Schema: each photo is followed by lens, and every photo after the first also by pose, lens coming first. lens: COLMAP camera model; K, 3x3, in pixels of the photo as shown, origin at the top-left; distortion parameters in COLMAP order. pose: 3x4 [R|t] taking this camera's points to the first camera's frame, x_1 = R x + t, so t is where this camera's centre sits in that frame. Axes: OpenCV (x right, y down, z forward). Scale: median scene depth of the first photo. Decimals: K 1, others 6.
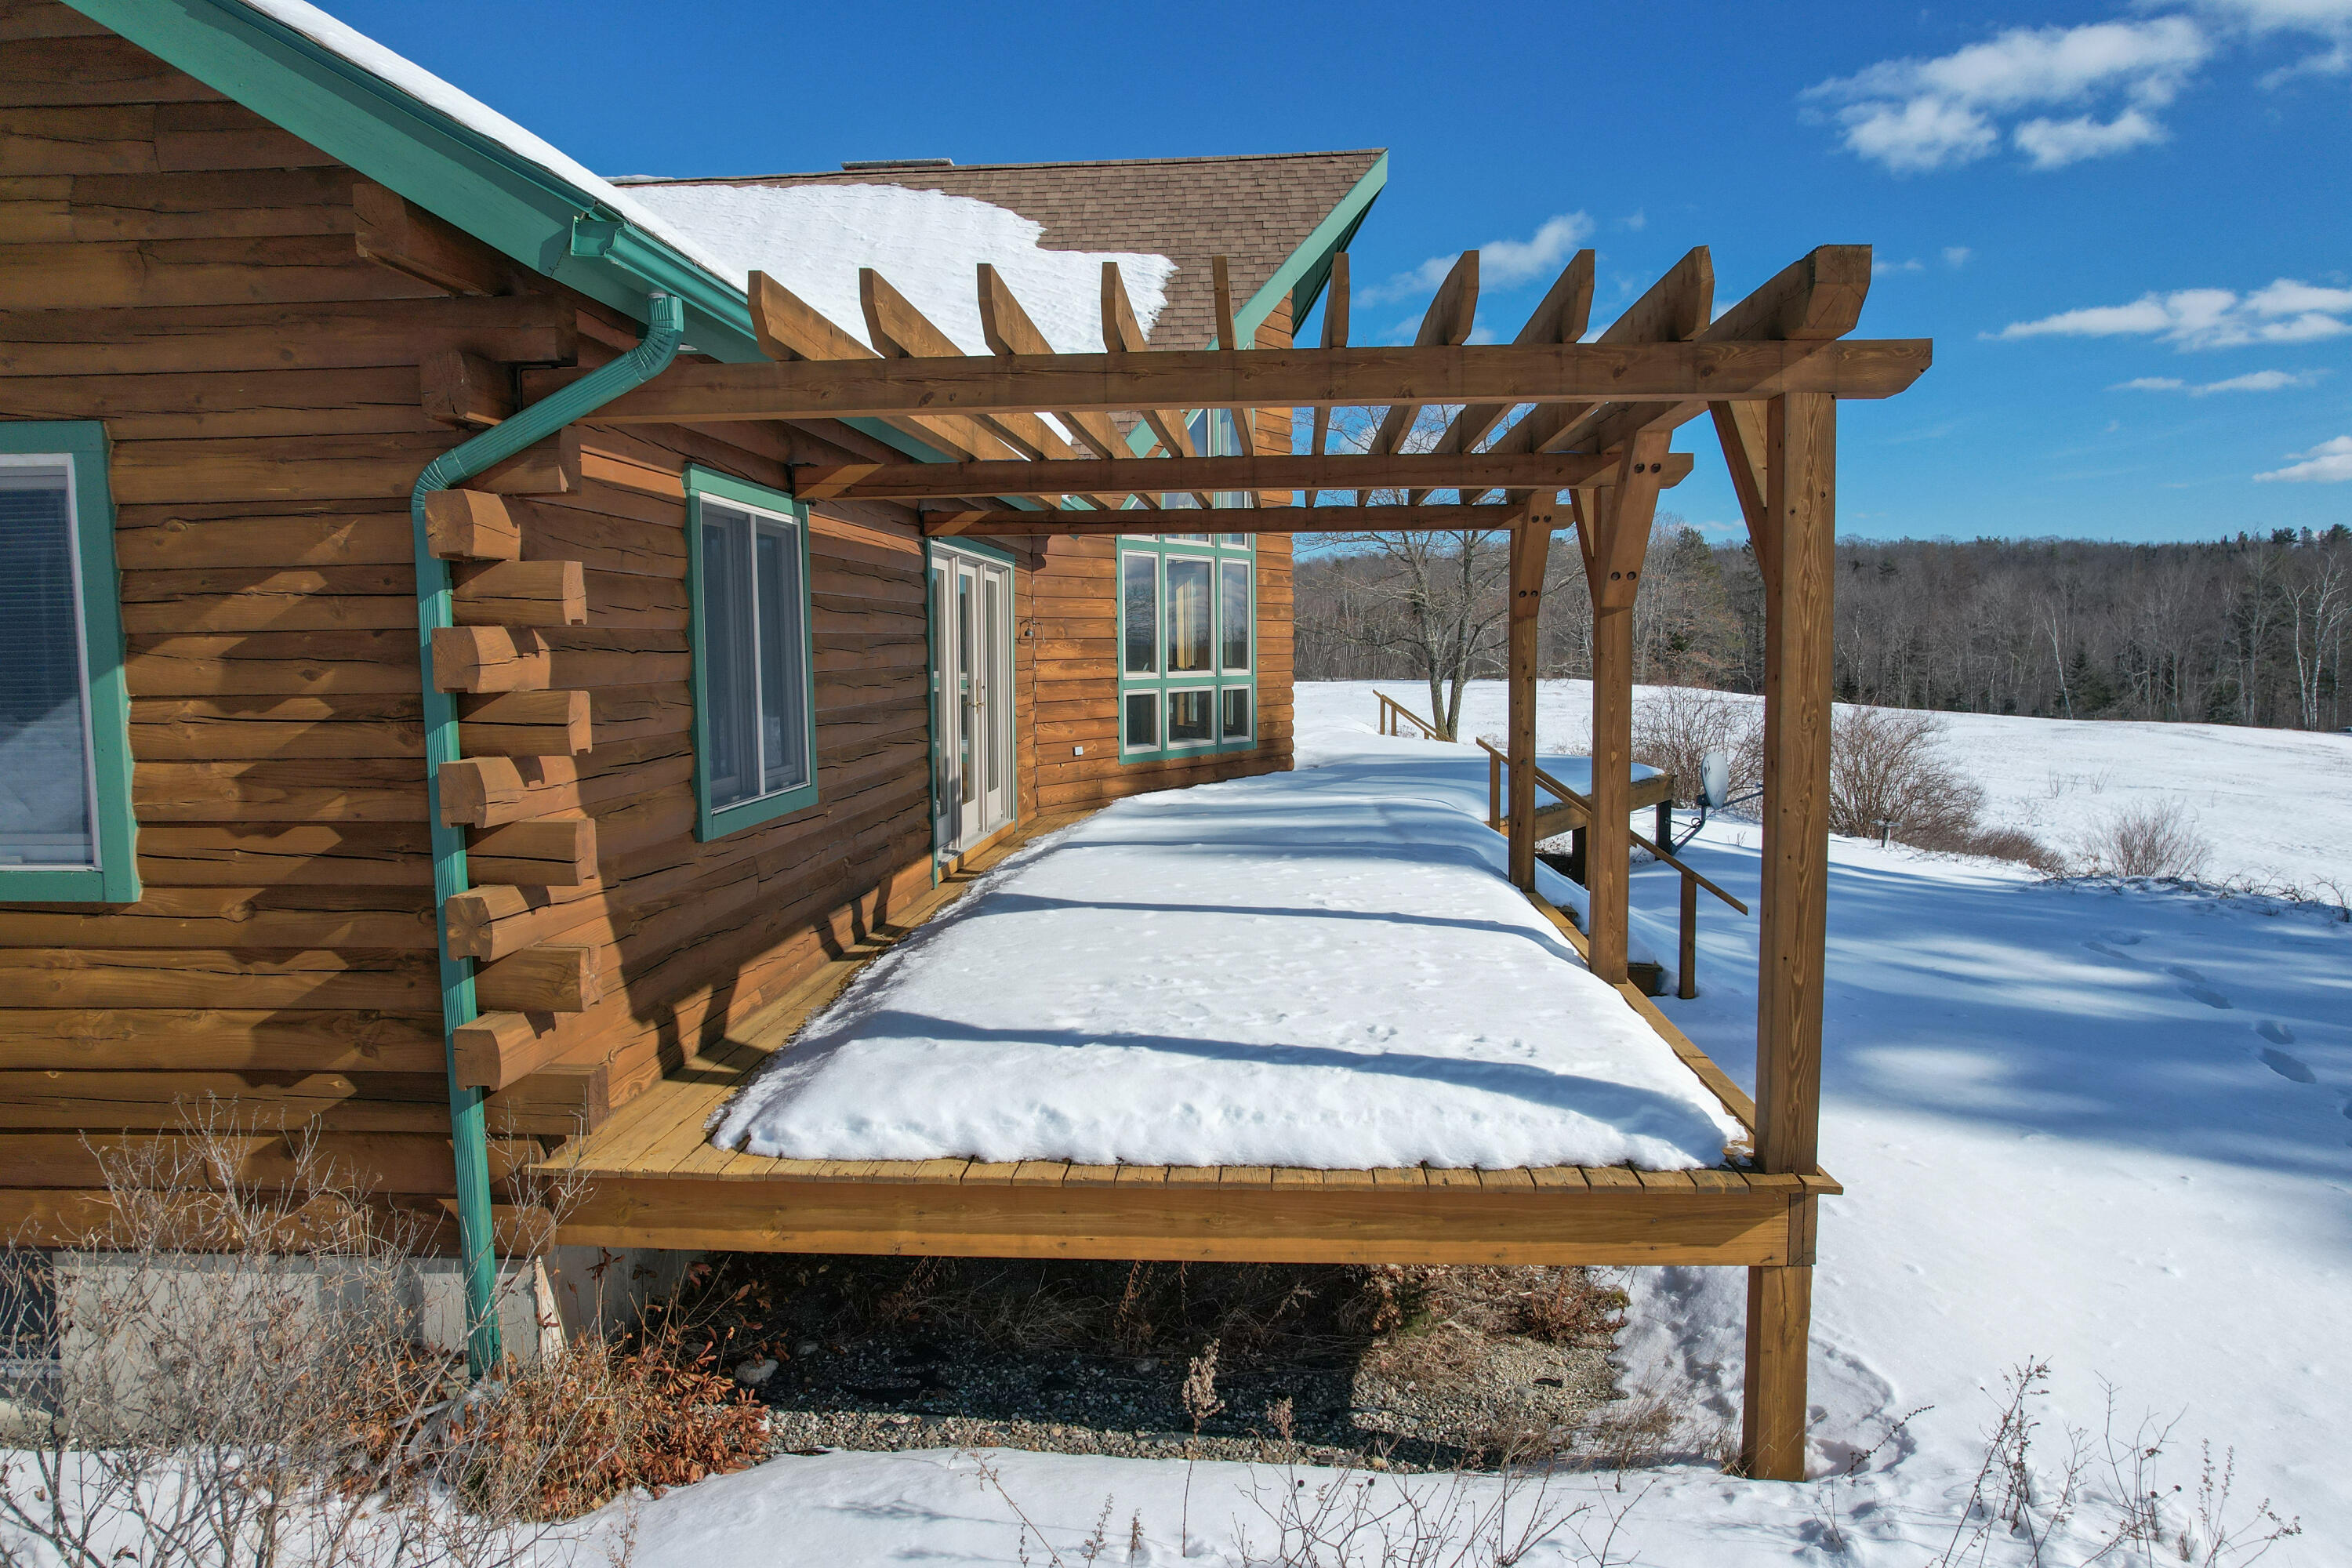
lens RADIAL K [[1467.8, 0, 1179.6], [0, 1467.8, 754.0], [0, 0, 1]] dist [-0.039057, 0.042337]
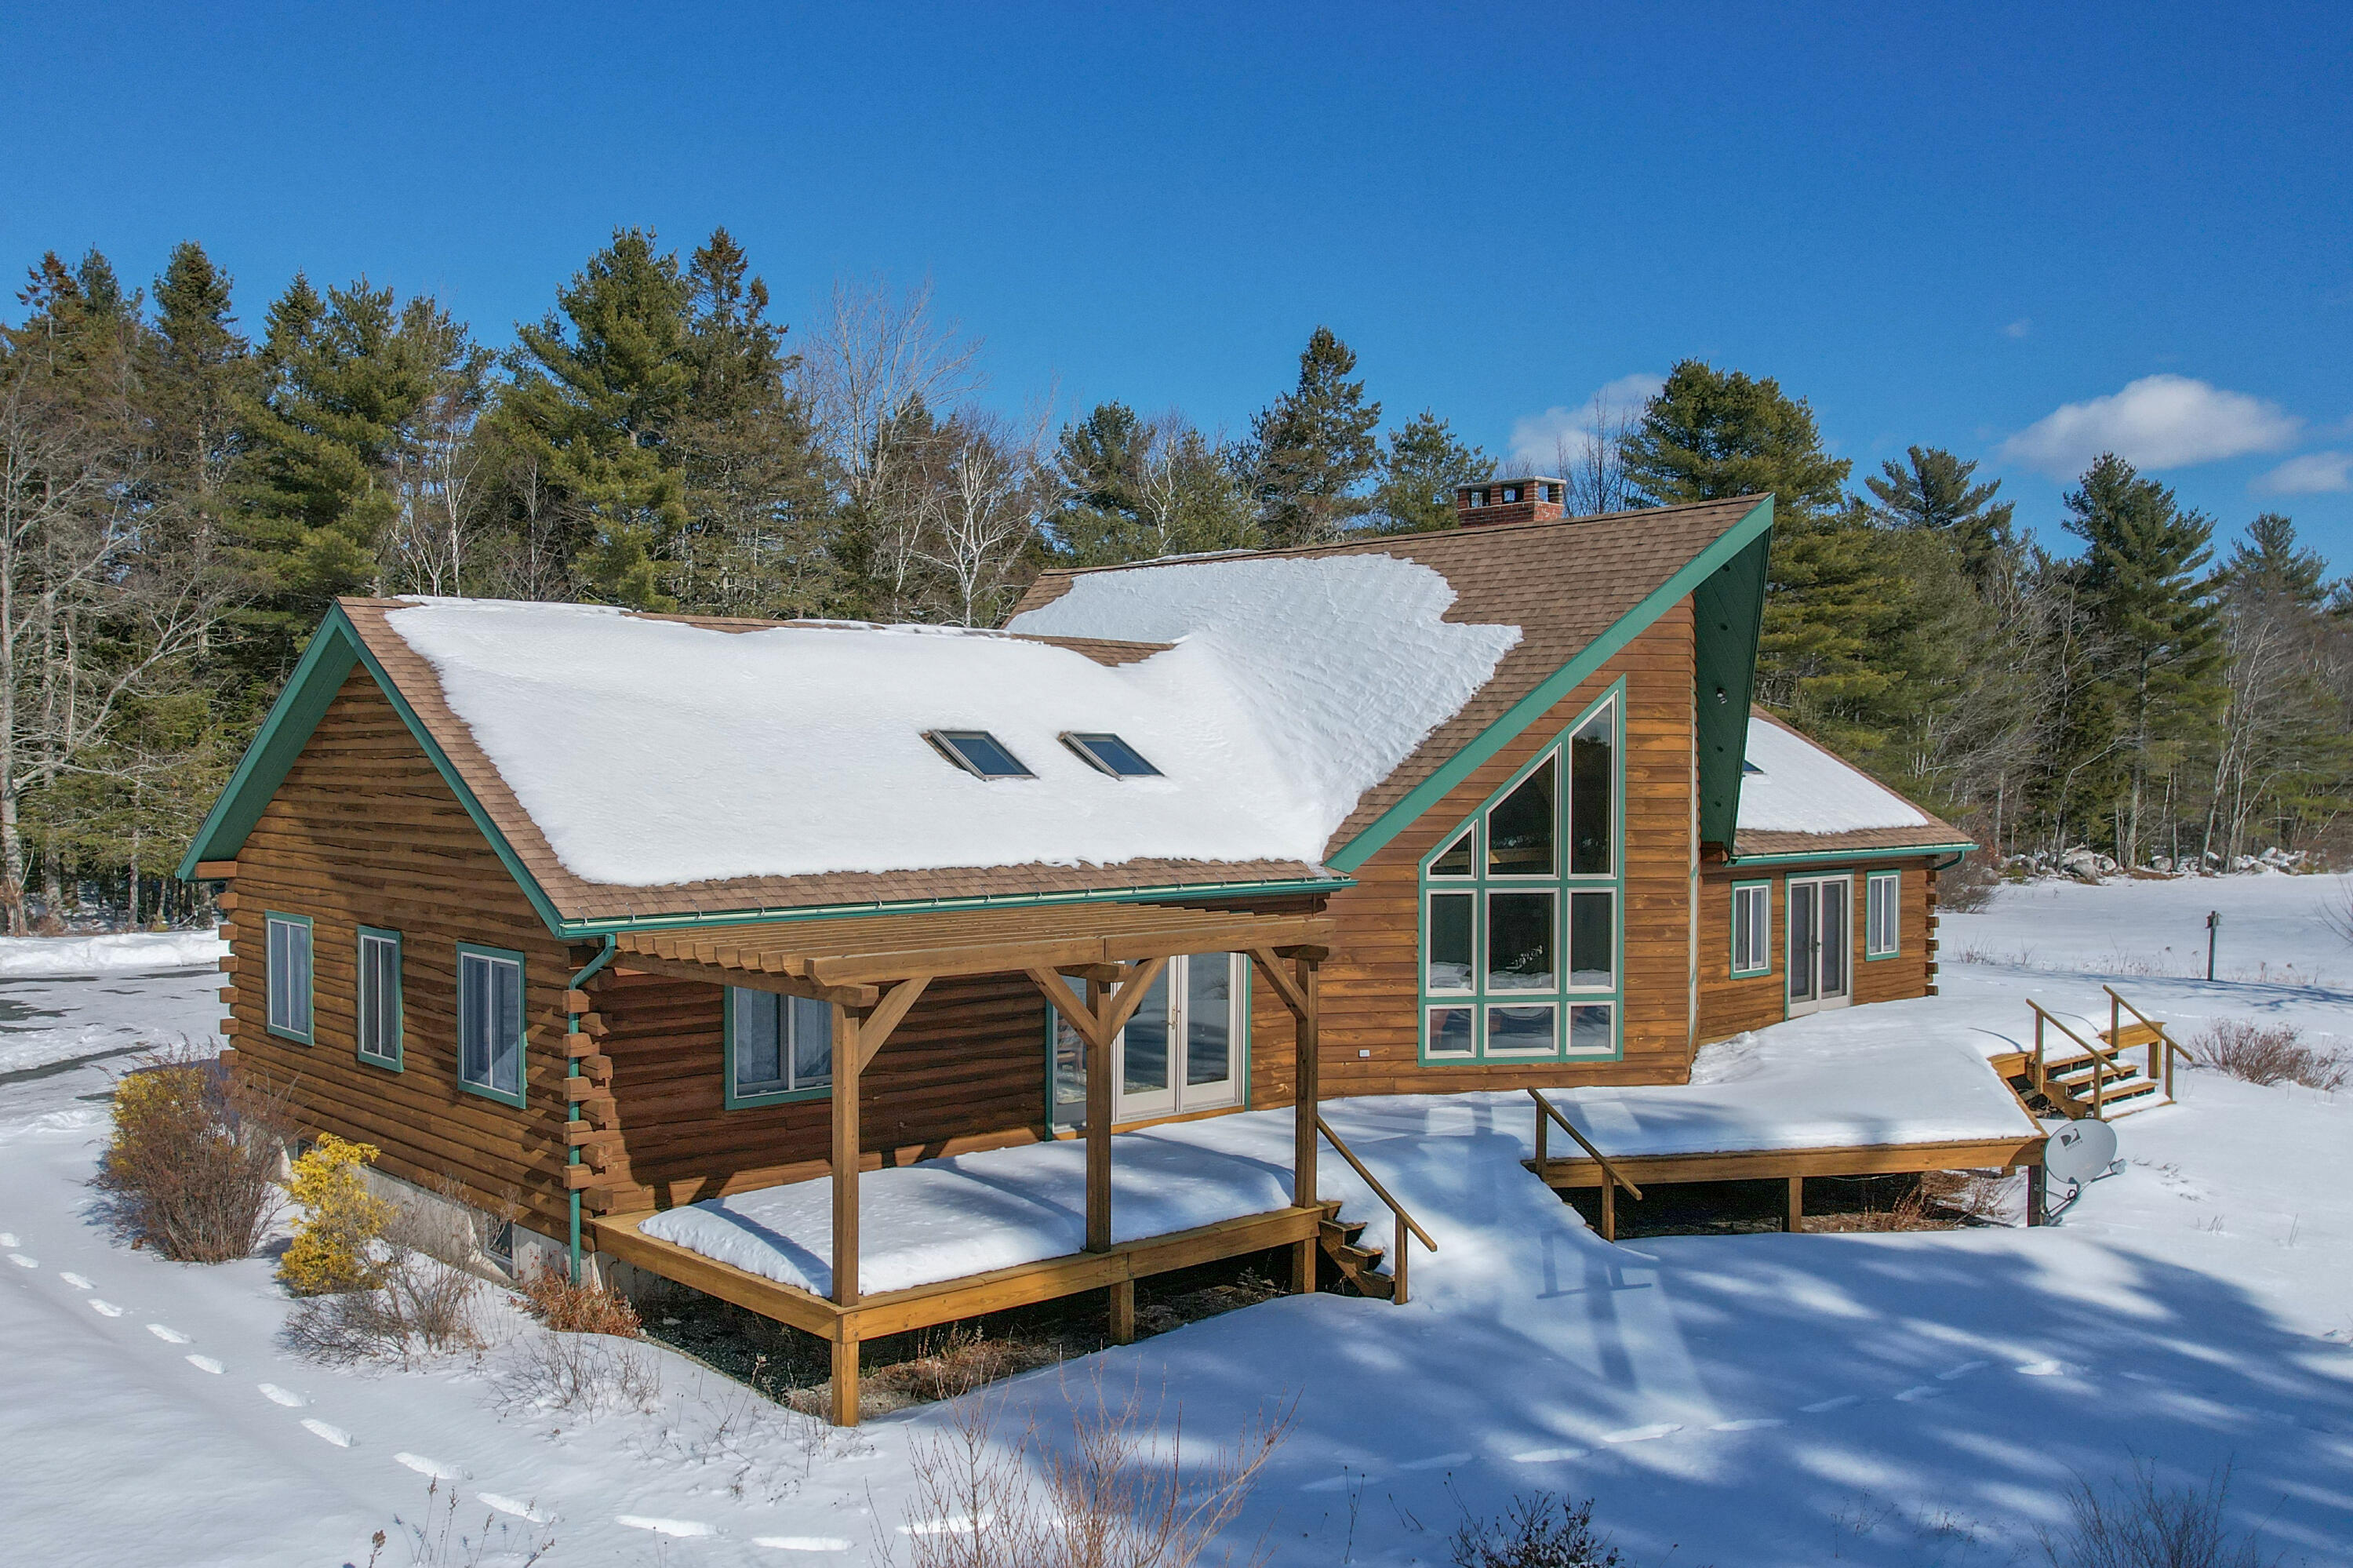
lens RADIAL K [[1871.2, 0, 1178.2], [0, 1871.2, 748.8], [0, 0, 1]] dist [-0.036122, -0.002620]
pose [[0.754907, 0.008170, -0.655781, 0.883337], [-0.067834, 0.995532, -0.065684, -0.150014], [0.652314, 0.094070, 0.752088, -0.340754]]
